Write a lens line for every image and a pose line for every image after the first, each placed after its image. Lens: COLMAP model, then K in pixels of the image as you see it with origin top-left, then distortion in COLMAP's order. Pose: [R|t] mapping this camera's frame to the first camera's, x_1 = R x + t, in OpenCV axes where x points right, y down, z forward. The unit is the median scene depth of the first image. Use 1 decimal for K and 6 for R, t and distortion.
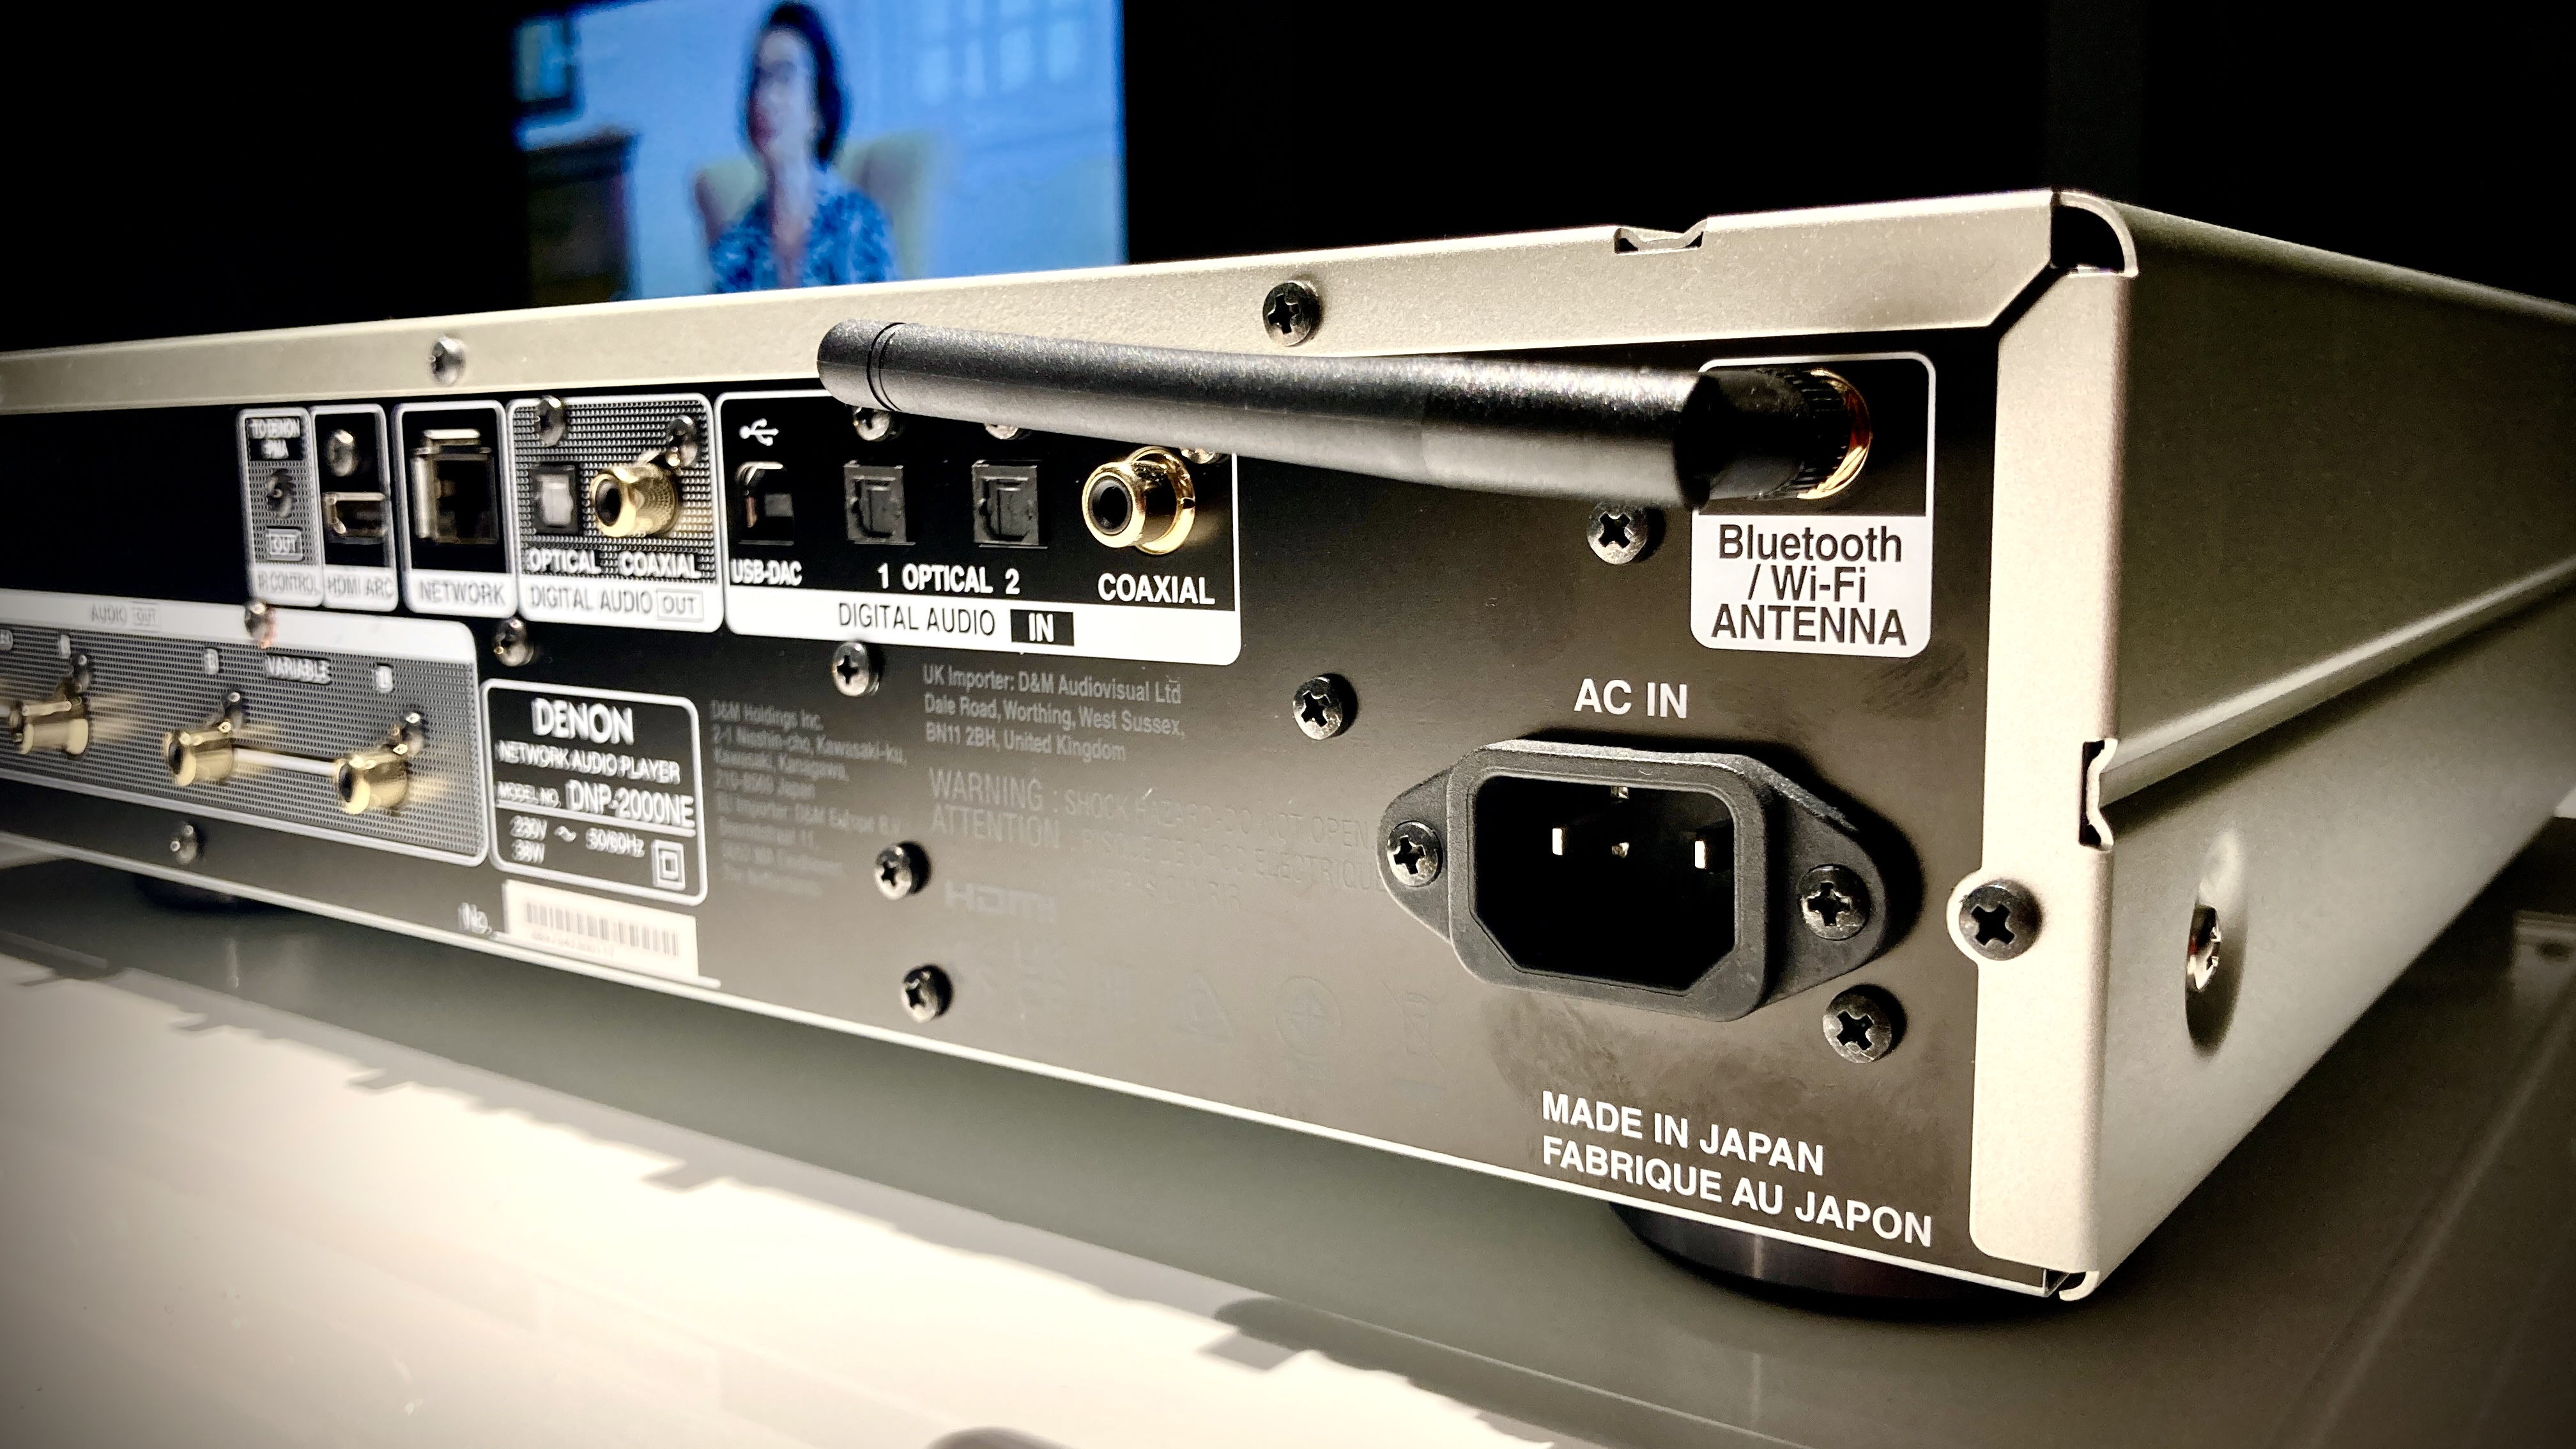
lens RADIAL K [[2141.9, 0, 1284.2], [0, 2141.9, 704.5], [0, 0, 1]] dist [0.040761, -0.039835]
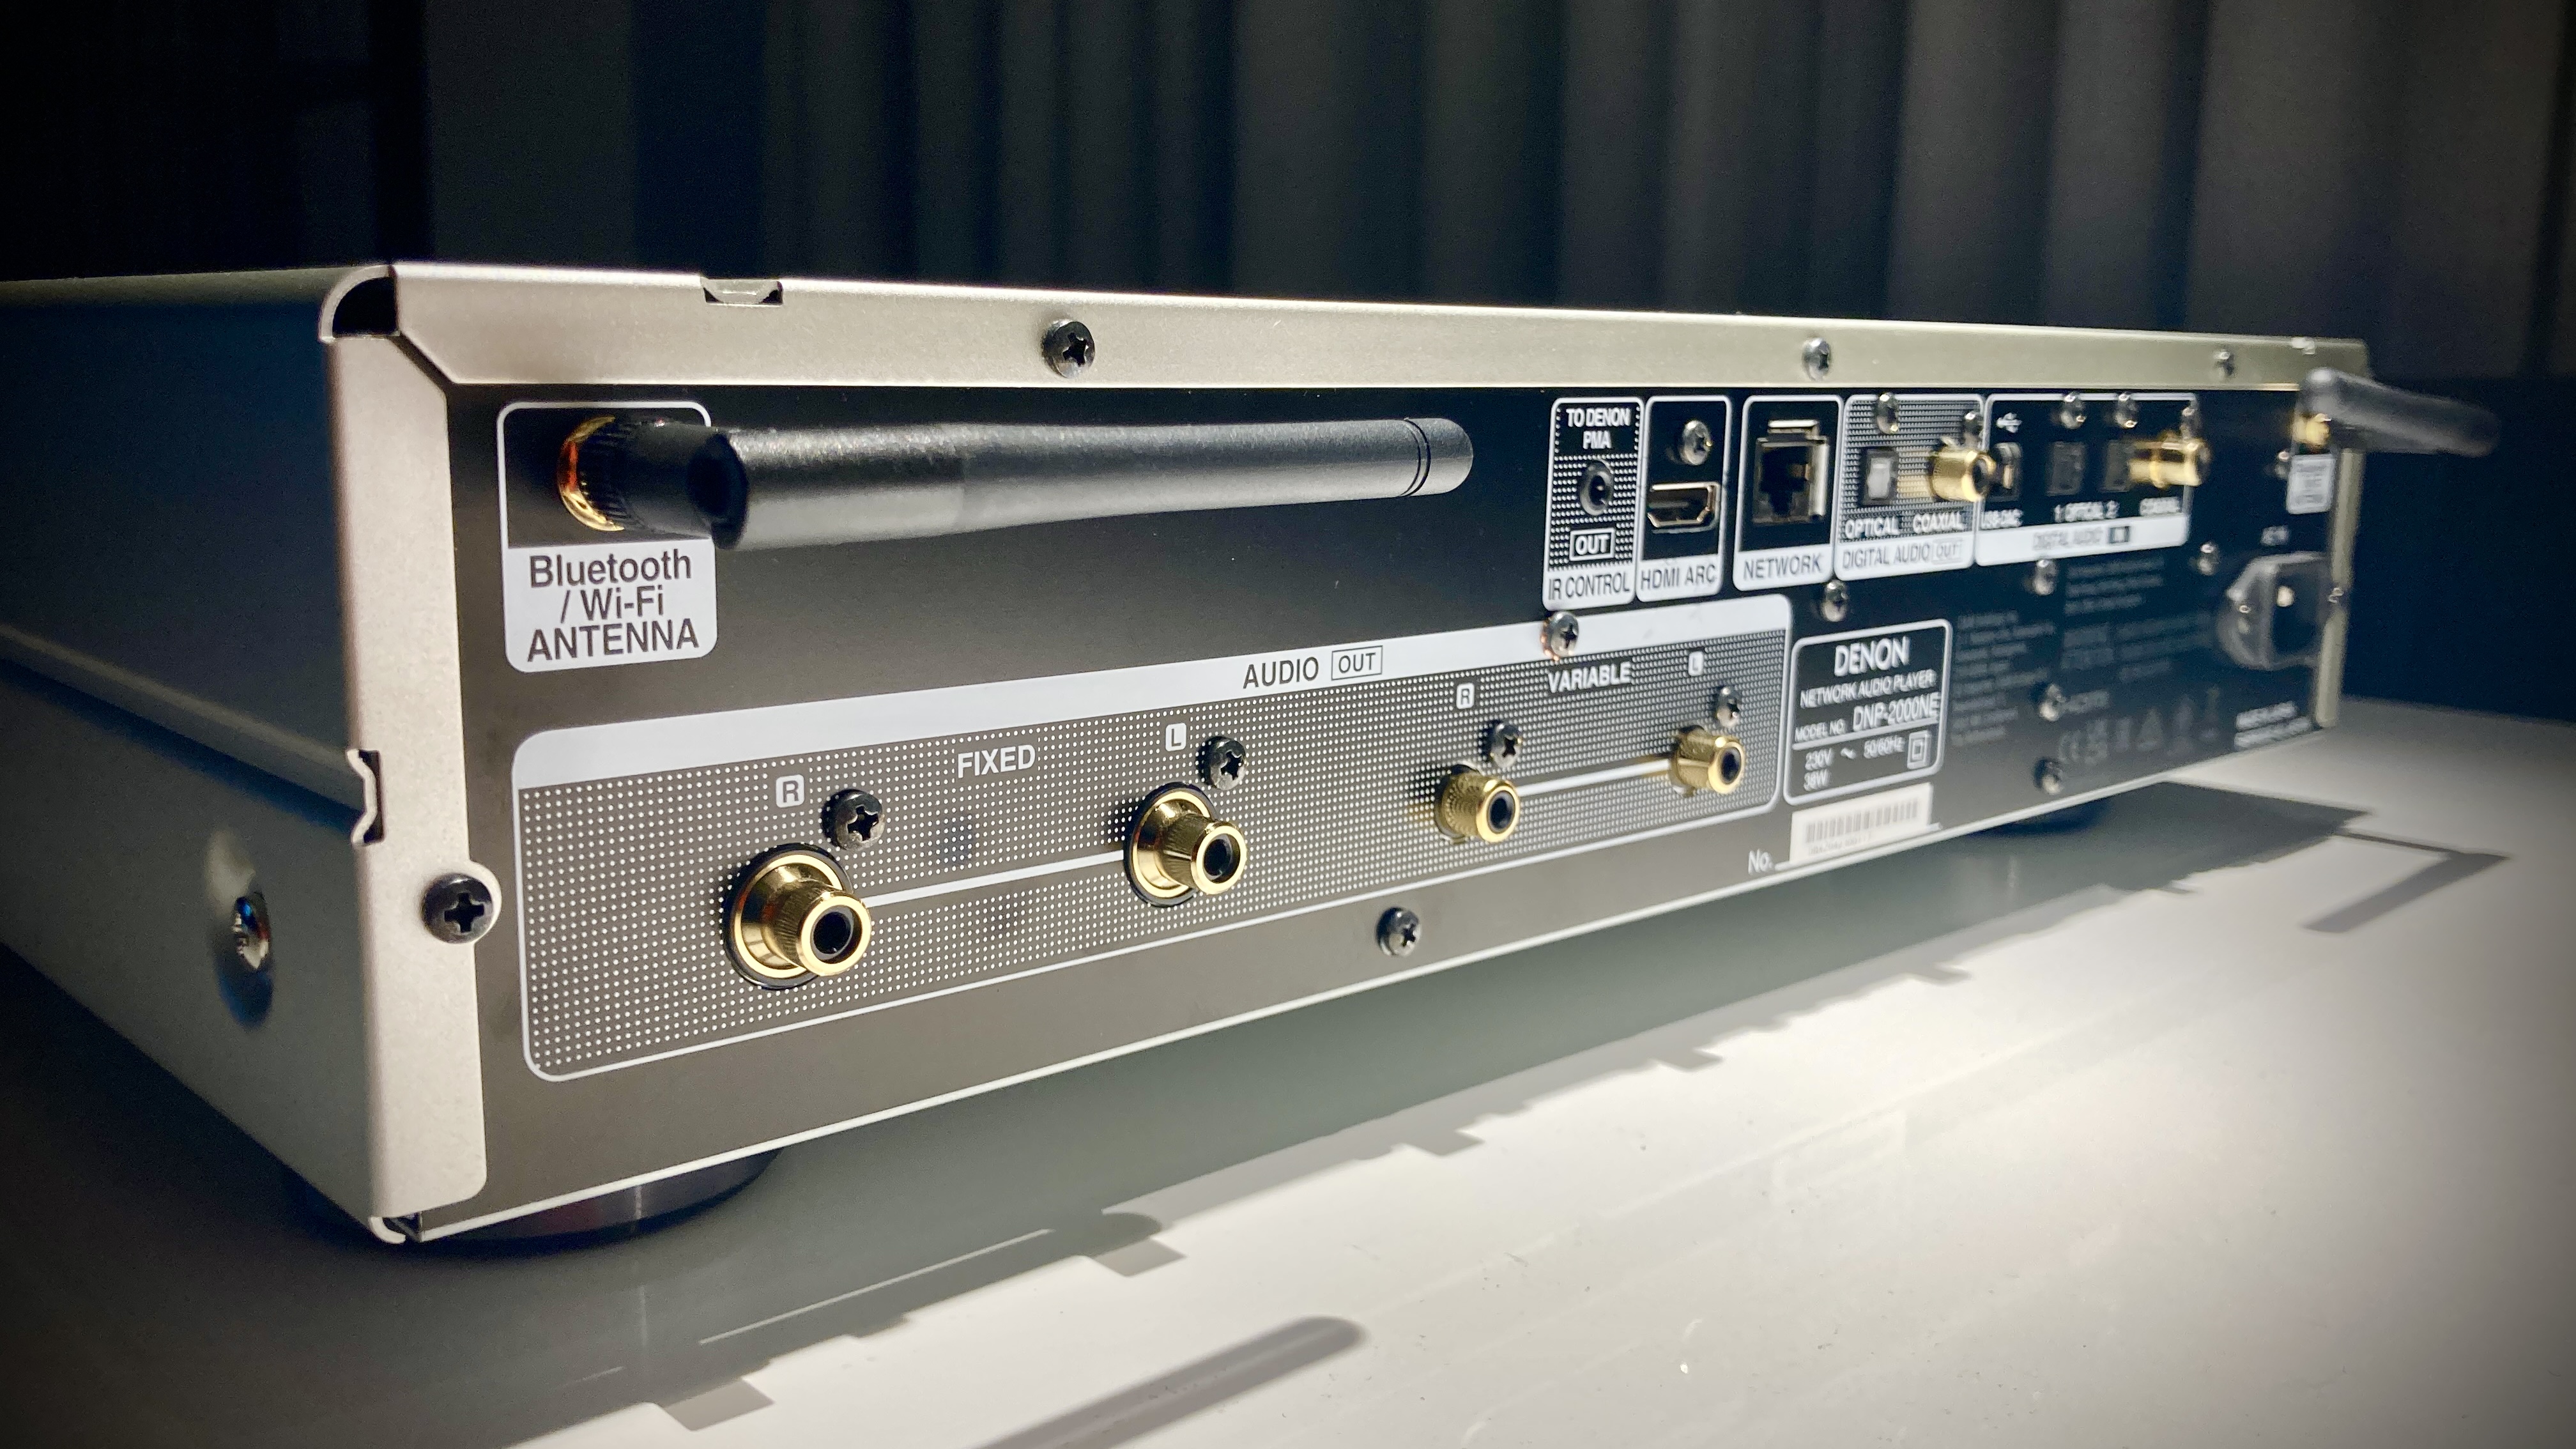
lens RADIAL K [[2141.9, 0, 1282.3], [0, 2141.9, 740.8], [0, 0, 1]] dist [0.040761, -0.039835]
pose [[0.161954, -0.151599, 0.975084, -1.565994], [0.108284, 0.984892, 0.135138, -0.145348], [-0.980839, 0.083700, 0.175923, 1.097693]]
